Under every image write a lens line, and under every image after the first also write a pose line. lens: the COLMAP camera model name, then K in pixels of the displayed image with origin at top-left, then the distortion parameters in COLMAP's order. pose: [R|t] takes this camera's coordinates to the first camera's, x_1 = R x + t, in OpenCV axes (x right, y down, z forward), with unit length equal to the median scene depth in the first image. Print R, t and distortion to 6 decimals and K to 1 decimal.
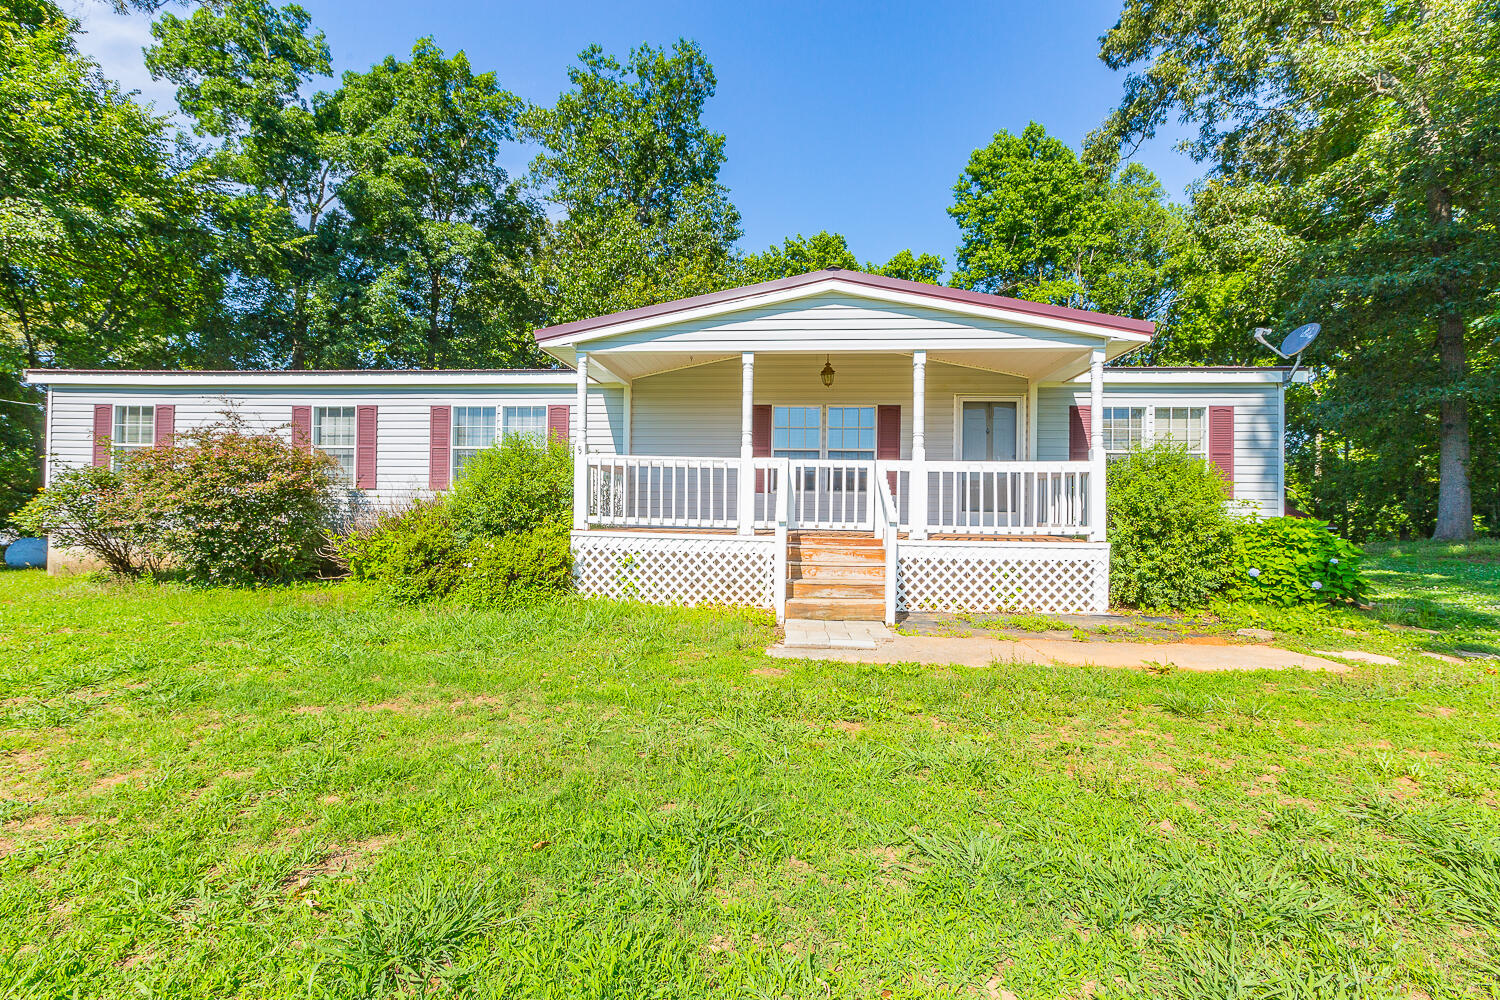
lens RADIAL K [[675.6, 0, 750.4], [0, 675.6, 501.2], [0, 0, 1]] dist [-0.000641, 0.000117]
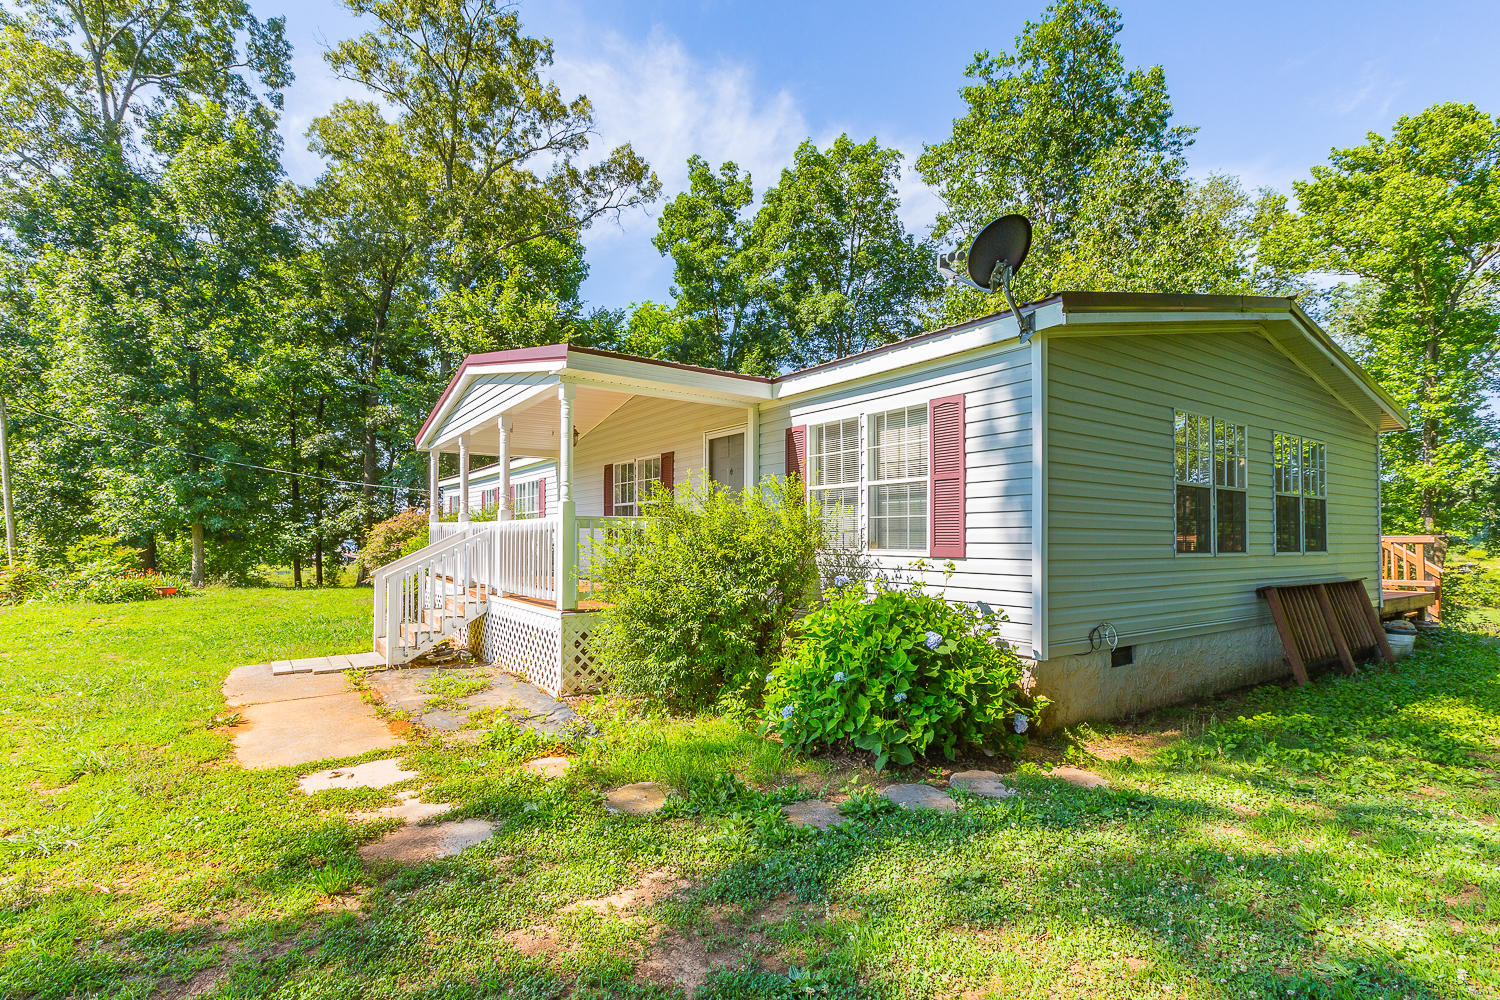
lens RADIAL K [[675.6, 0, 716.3], [0, 675.6, 536.8], [0, 0, 1]] dist [-0.000641, 0.000117]
pose [[0.642064, -0.012498, -0.766549, 0.307534], [0.012281, 0.999906, -0.006016, -0.001856], [0.766552, -0.005552, 0.642158, 0.141748]]
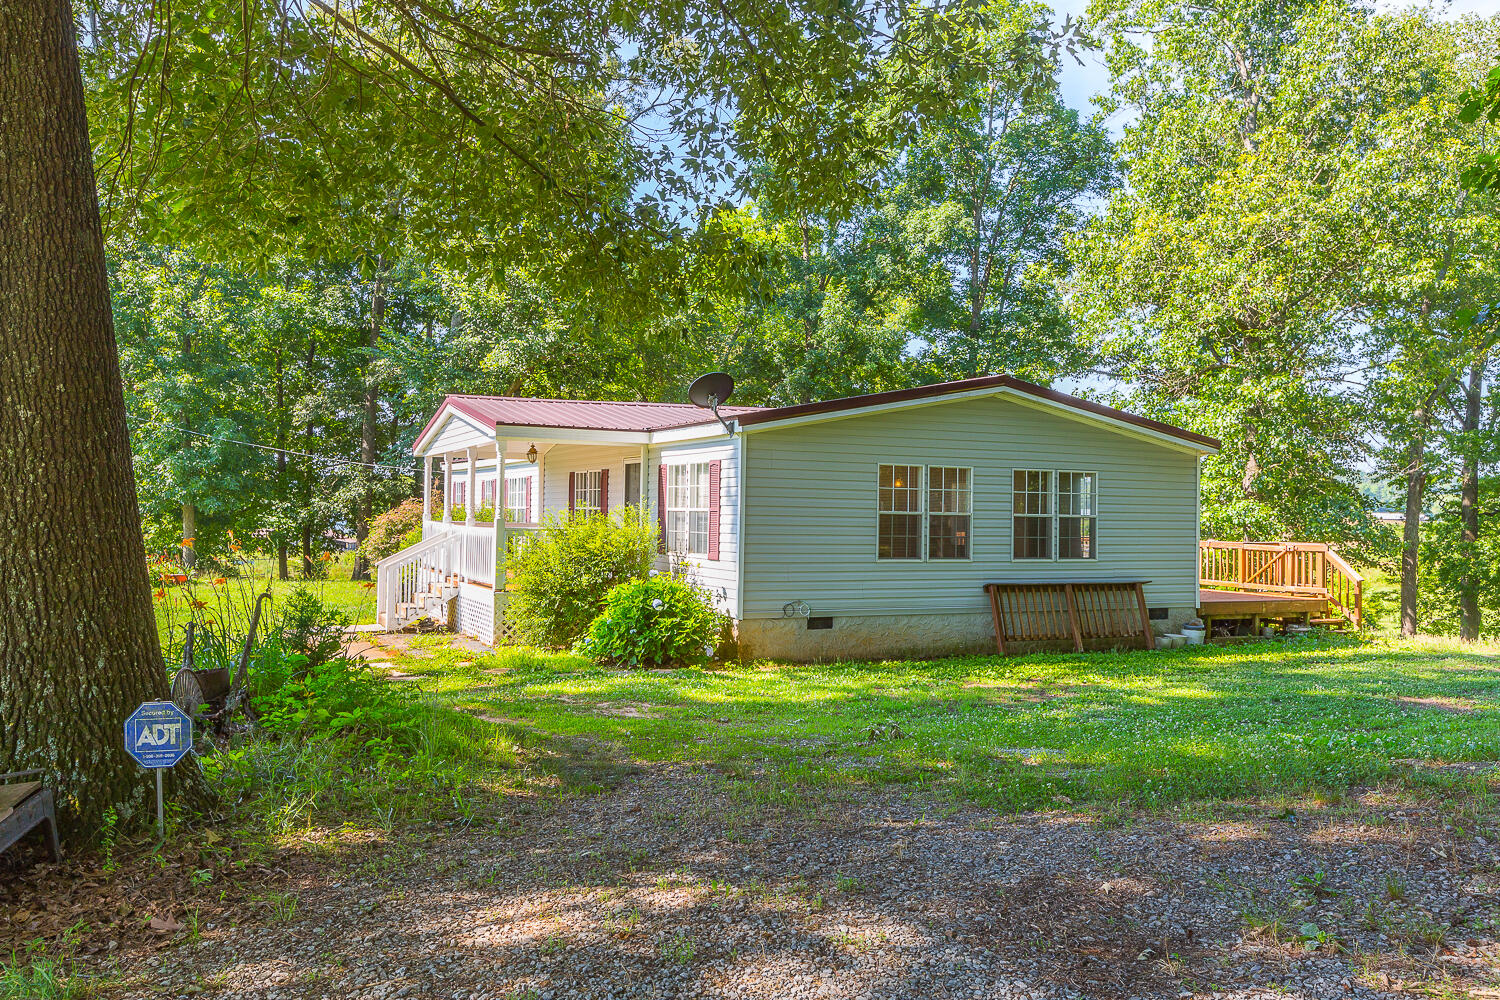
lens RADIAL K [[1166.2, 0, 753.3], [0, 1166.2, 495.8], [0, 0, 1]] dist [-0.000814, -0.001790]
pose [[0.520340, -0.017492, -0.853780, 0.643640], [0.001452, 0.999807, -0.019599, -0.014252], [0.853958, 0.008958, 0.520265, 0.058268]]
